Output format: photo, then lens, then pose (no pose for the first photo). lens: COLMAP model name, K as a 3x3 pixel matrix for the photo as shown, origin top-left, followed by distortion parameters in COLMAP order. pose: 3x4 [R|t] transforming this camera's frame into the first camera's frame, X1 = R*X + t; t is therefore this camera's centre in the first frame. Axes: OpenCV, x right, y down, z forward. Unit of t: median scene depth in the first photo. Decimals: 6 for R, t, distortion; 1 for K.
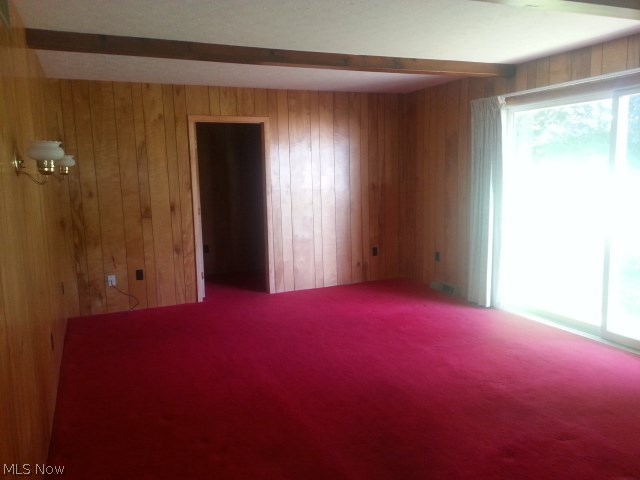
lens RADIAL K [[505.7, 0, 317.6], [0, 505.7, 238.7], [0, 0, 1]] dist [0.095565, -0.122870]
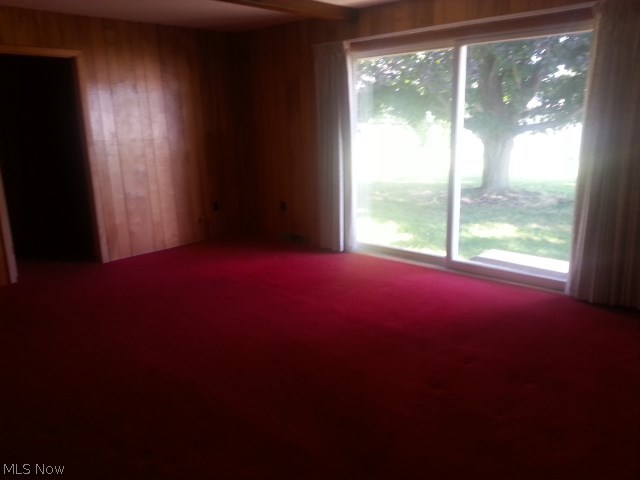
lens RADIAL K [[505.7, 0, 317.6], [0, 505.7, 238.7], [0, 0, 1]] dist [0.095565, -0.122870]
pose [[0.917417, -0.093352, 0.386822, -0.092293], [0.057310, 0.992955, 0.103709, -0.001445], [-0.393779, -0.072976, 0.916304, 0.063643]]
